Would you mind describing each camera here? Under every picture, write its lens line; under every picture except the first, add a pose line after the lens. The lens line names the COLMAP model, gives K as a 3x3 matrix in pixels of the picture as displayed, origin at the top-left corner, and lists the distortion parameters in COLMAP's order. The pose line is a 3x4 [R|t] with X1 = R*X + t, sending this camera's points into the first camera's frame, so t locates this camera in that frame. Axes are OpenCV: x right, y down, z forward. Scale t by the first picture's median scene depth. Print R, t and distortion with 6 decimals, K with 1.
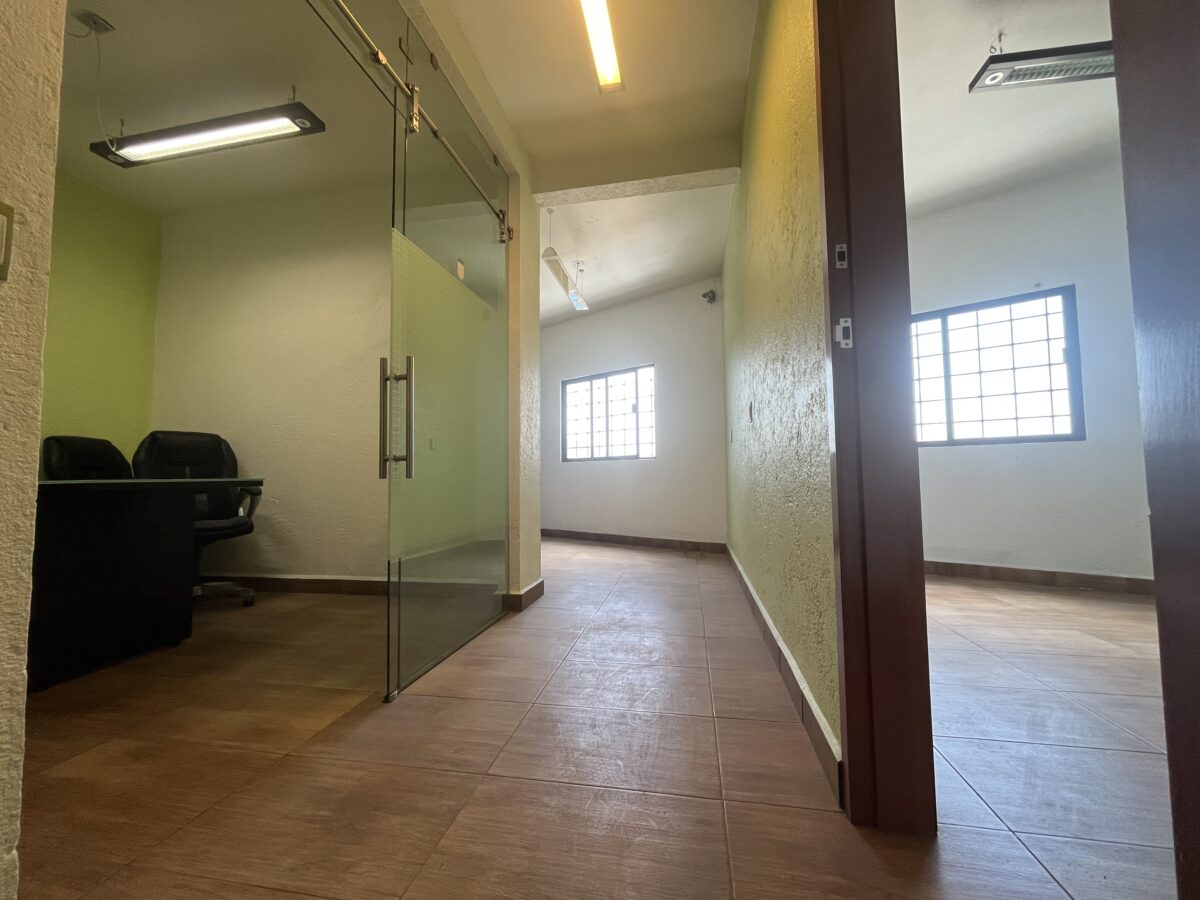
lens RADIAL K [[480.2, 0, 601.1], [0, 480.2, 452.2], [0, 0, 1]] dist [-0.002519, -0.000195]
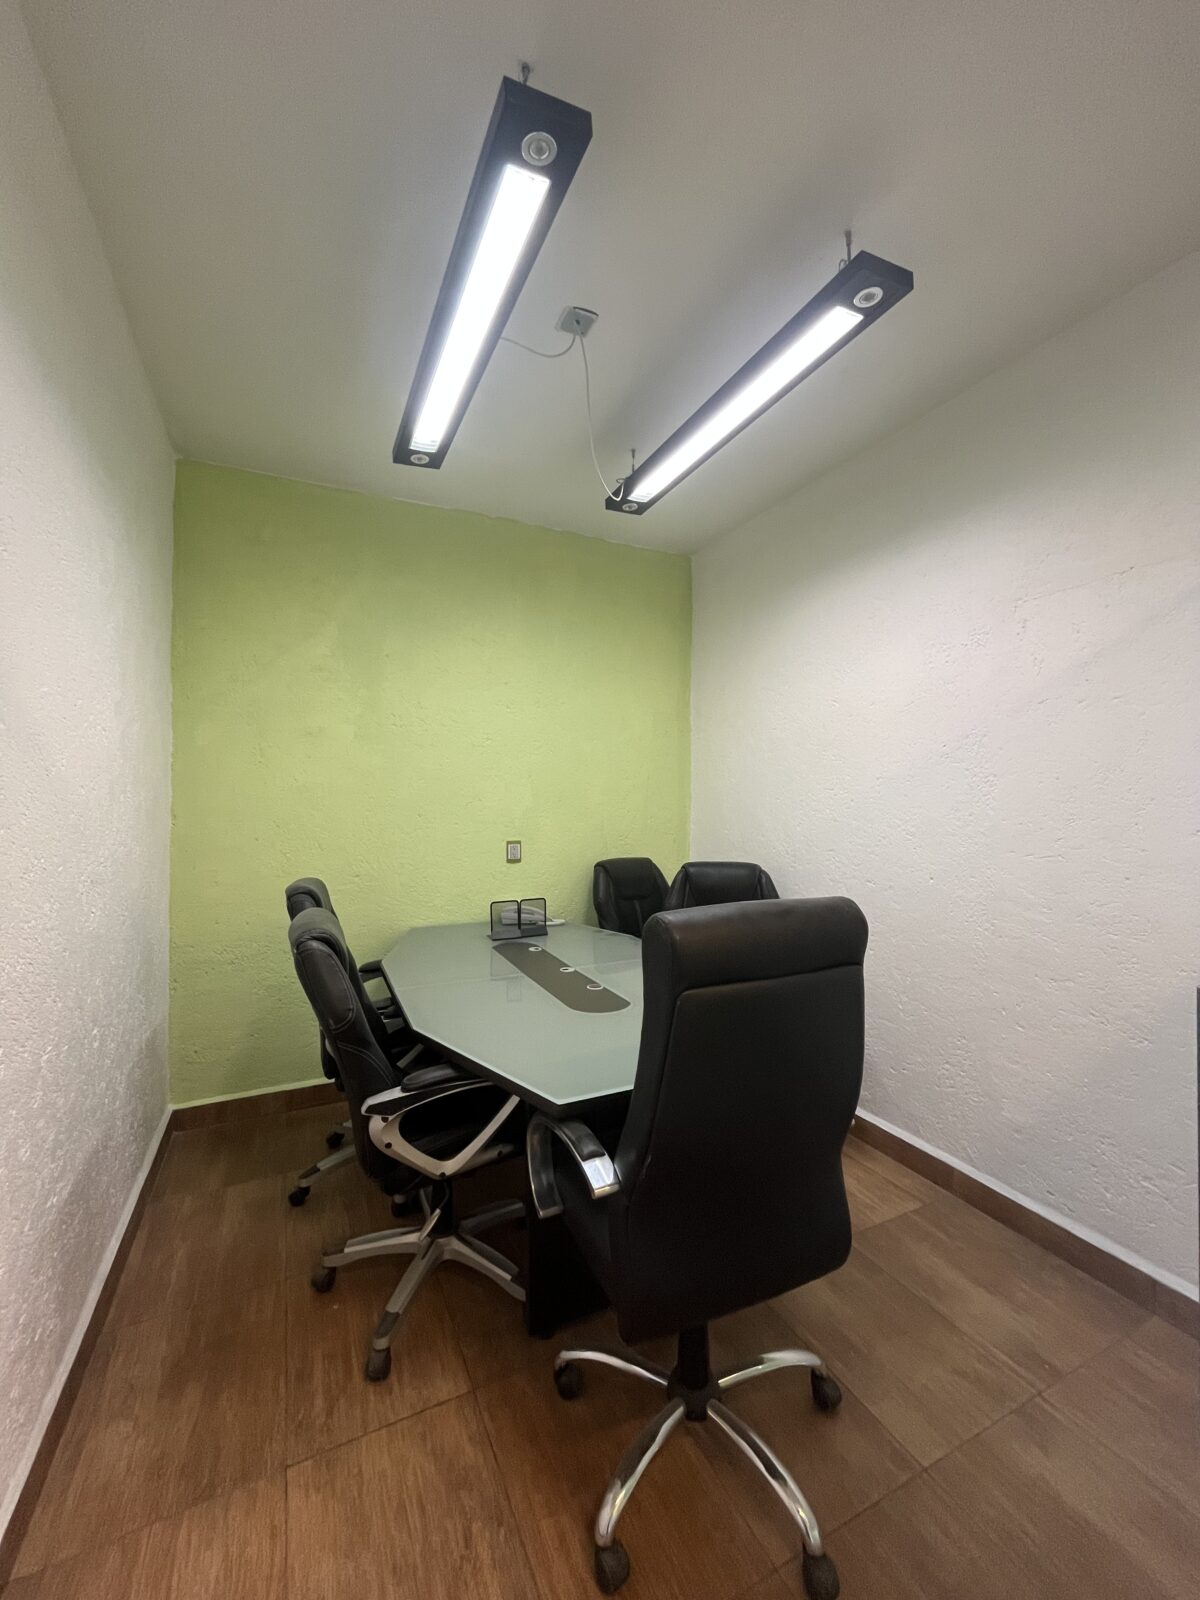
lens RADIAL K [[640.3, 0, 604.6], [0, 640.3, 802.7], [0, 0, 1]] dist [-0.002519, -0.000195]
pose [[0.604489, 0.006889, -0.796584, -0.261517], [0.045659, 0.998019, 0.043280, -0.216177], [0.795304, -0.062533, 0.602977, 0.363574]]
